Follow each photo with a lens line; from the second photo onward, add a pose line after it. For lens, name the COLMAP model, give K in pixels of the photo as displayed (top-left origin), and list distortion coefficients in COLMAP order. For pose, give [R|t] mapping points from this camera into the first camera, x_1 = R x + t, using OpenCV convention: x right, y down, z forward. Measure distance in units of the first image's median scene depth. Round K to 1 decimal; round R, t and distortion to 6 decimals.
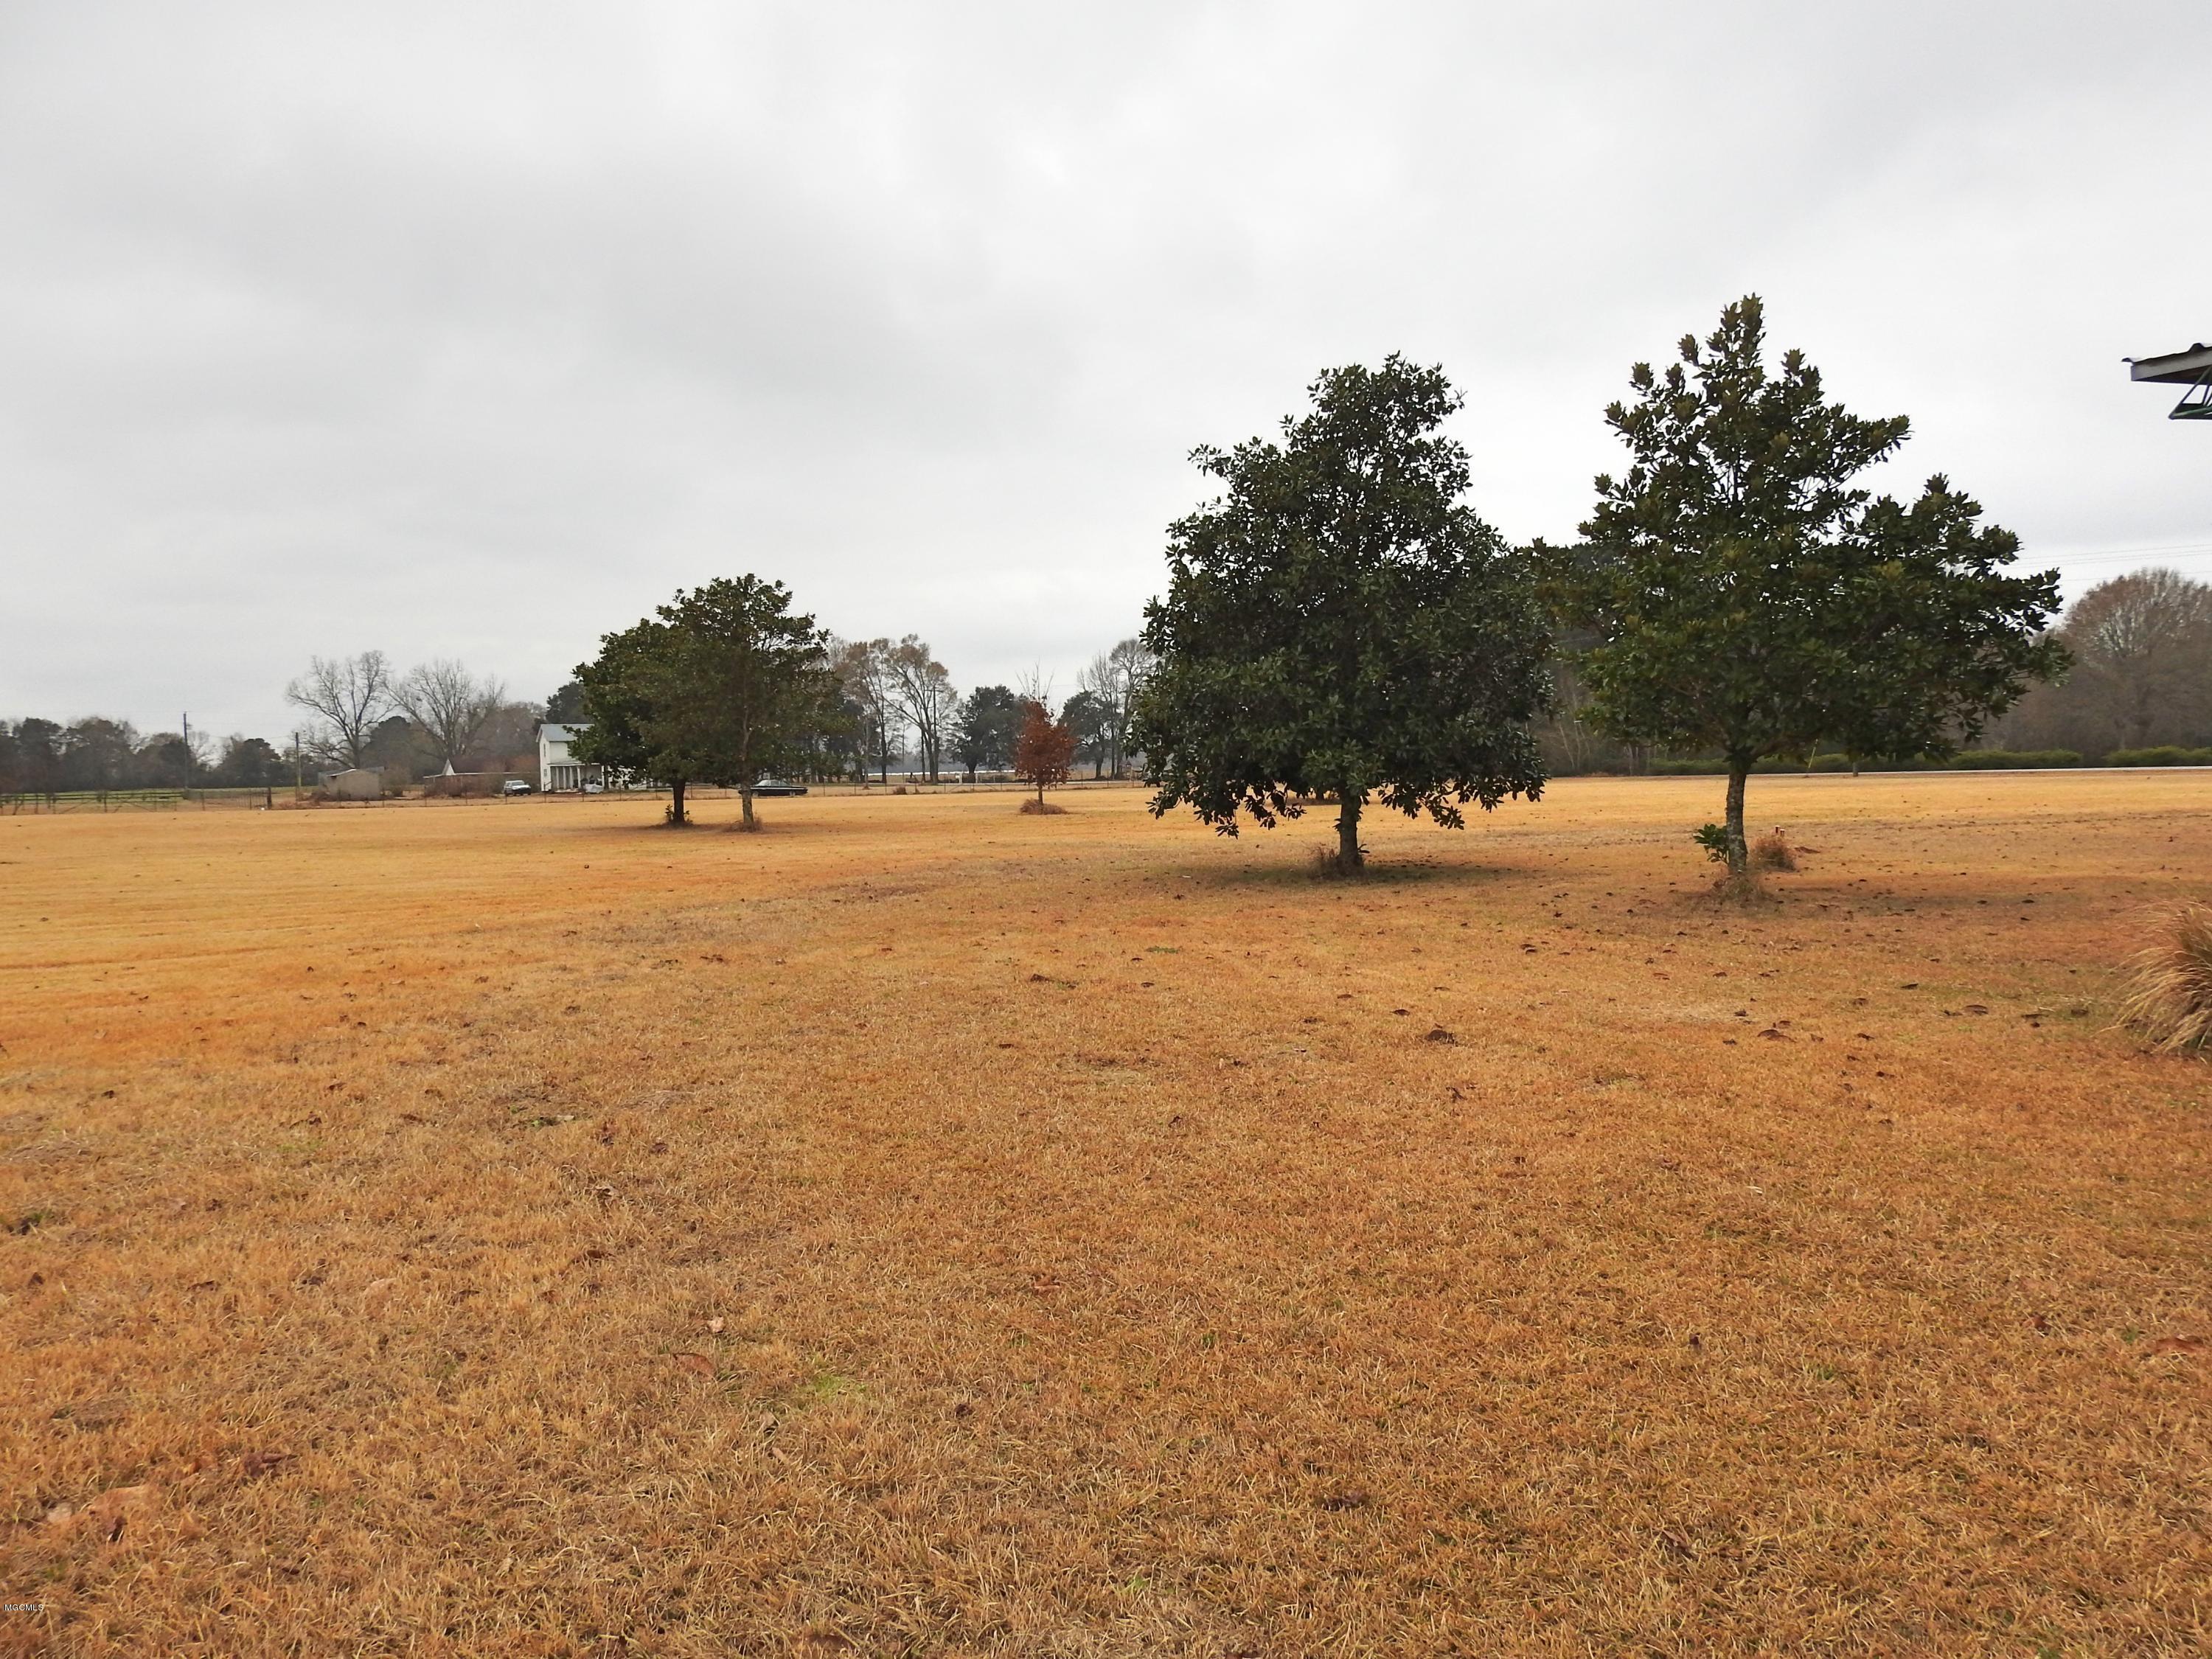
lens RADIAL K [[1618.2, 0, 1104.3], [0, 1618.2, 843.4], [0, 0, 1]] dist [0.015364, -0.002721]
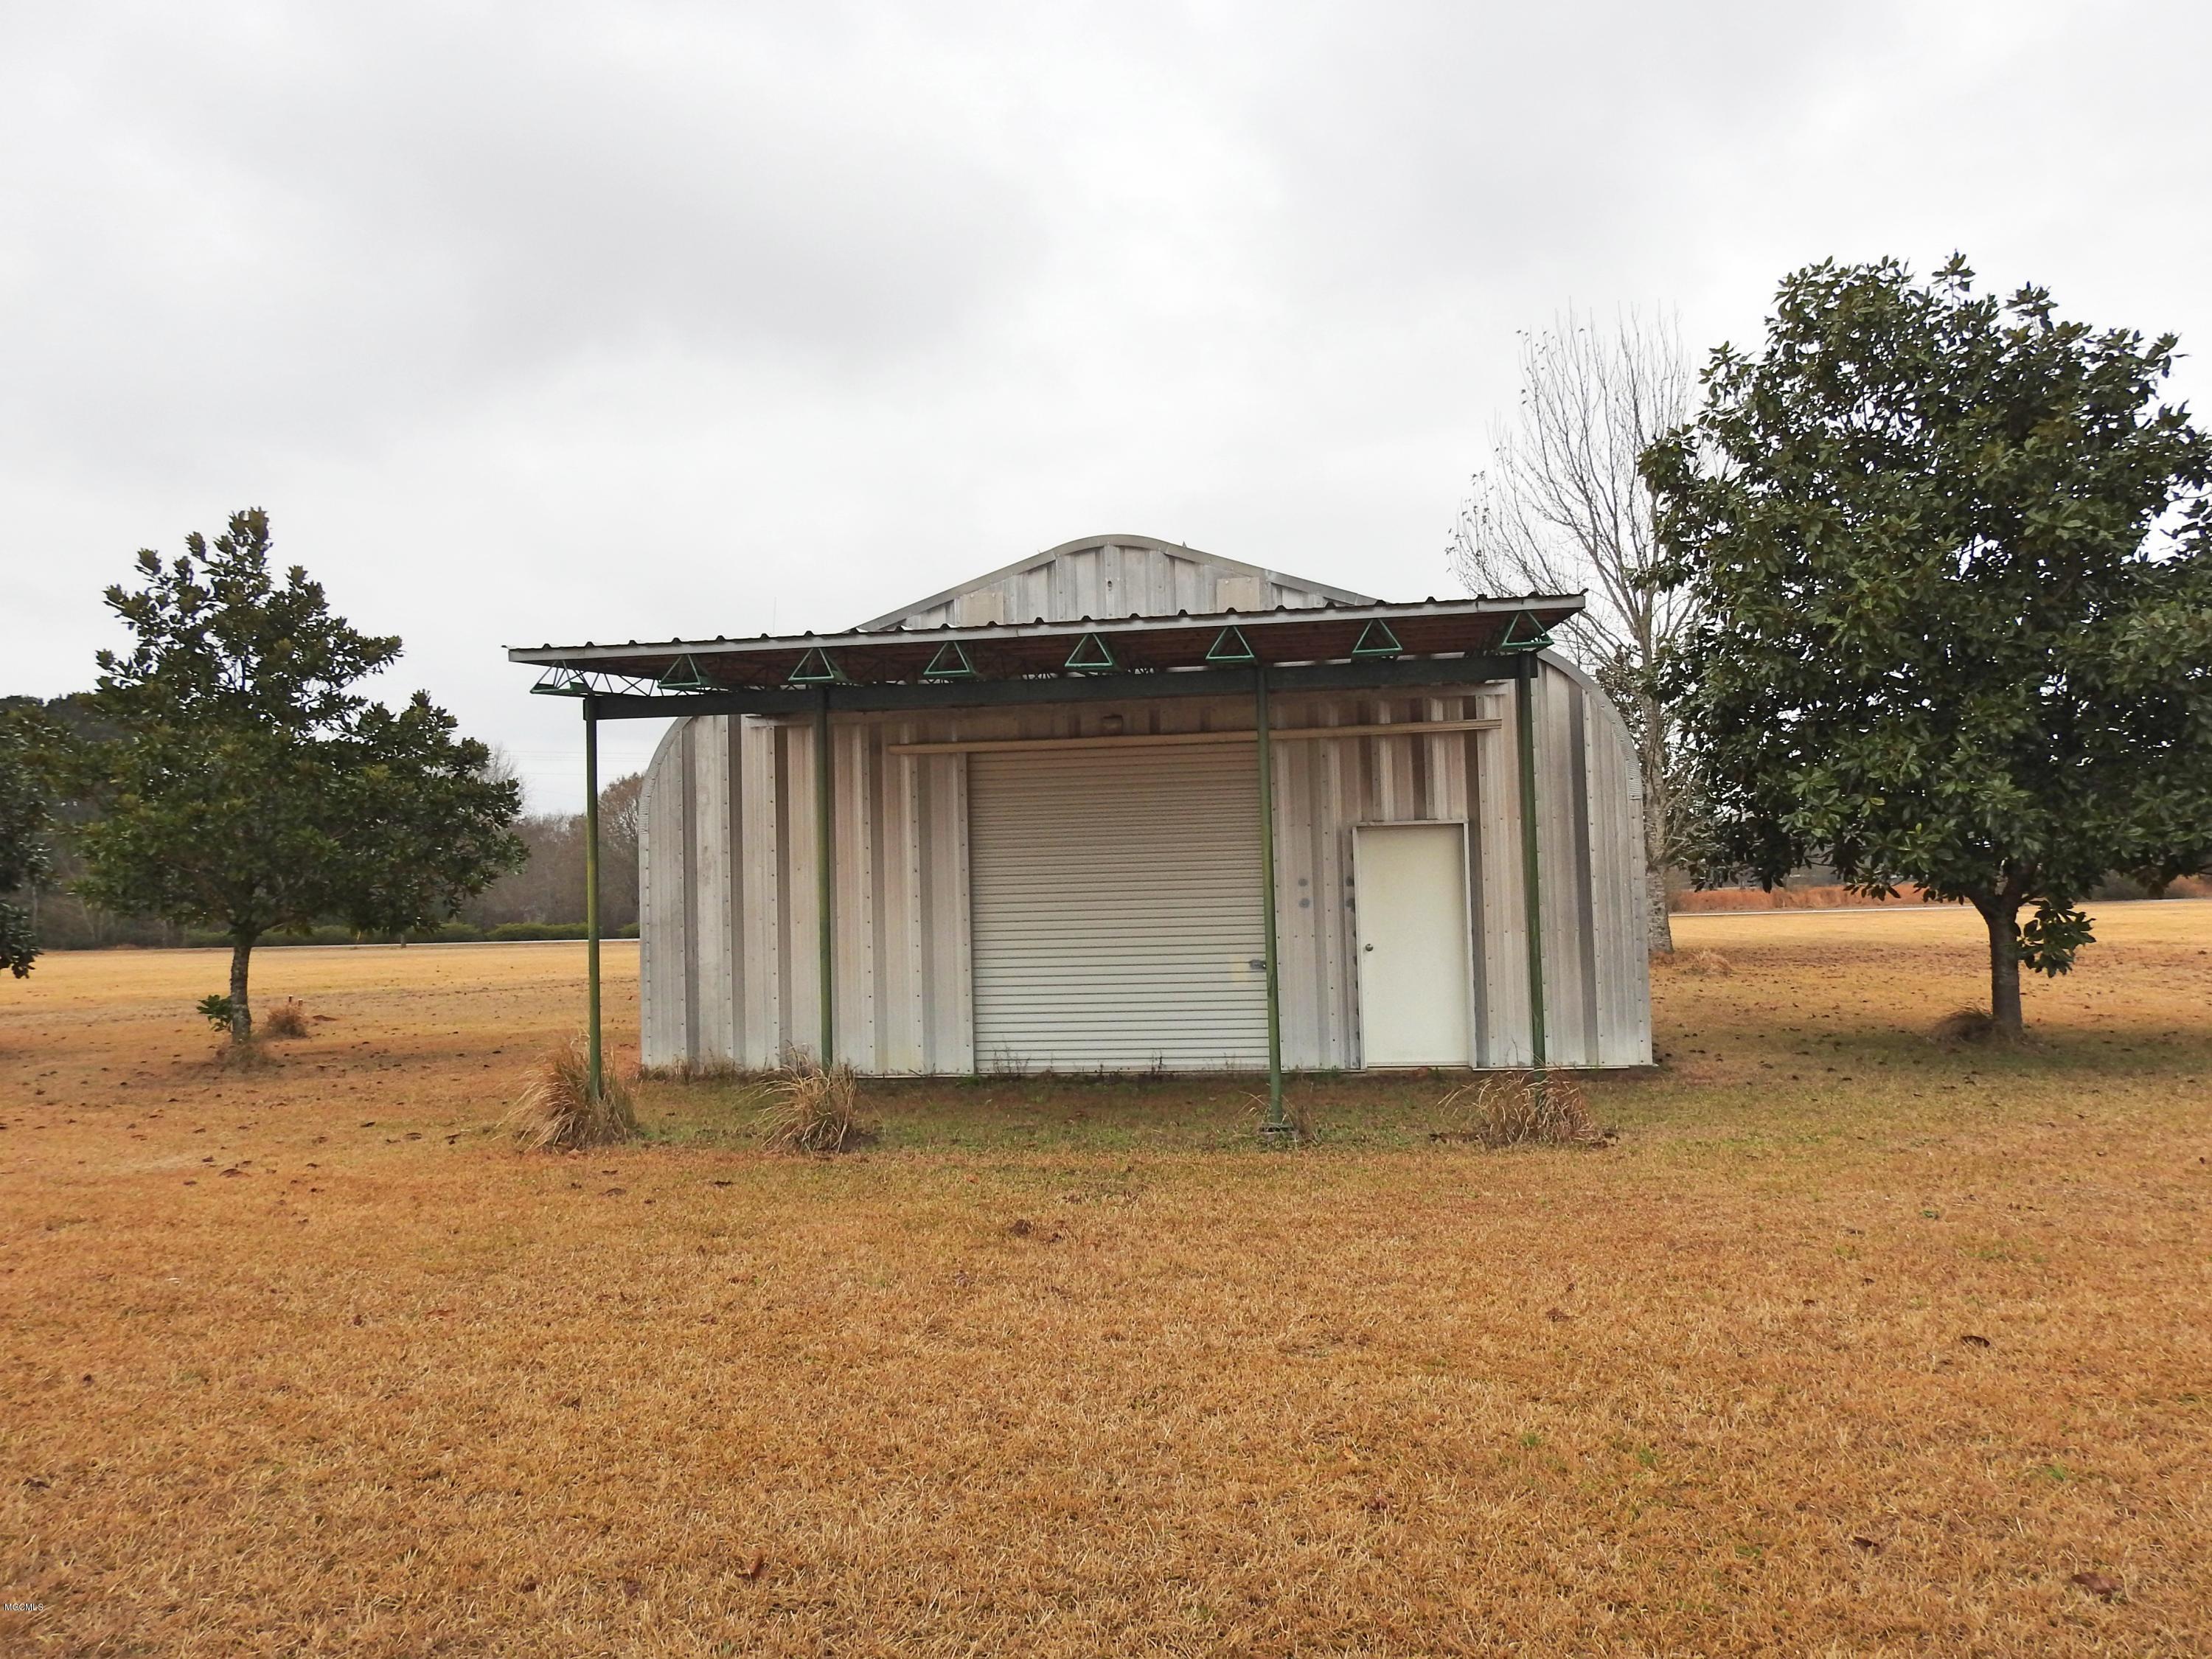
lens RADIAL K [[1617.6, 0, 1103.6], [0, 1617.6, 845.1], [0, 0, 1]] dist [0.012461, -0.000332]
pose [[0.671170, 0.040883, 0.740175, -0.019707], [0.036466, 0.995448, -0.088050, 0.005087], [-0.740406, 0.086088, 0.666625, -0.131203]]
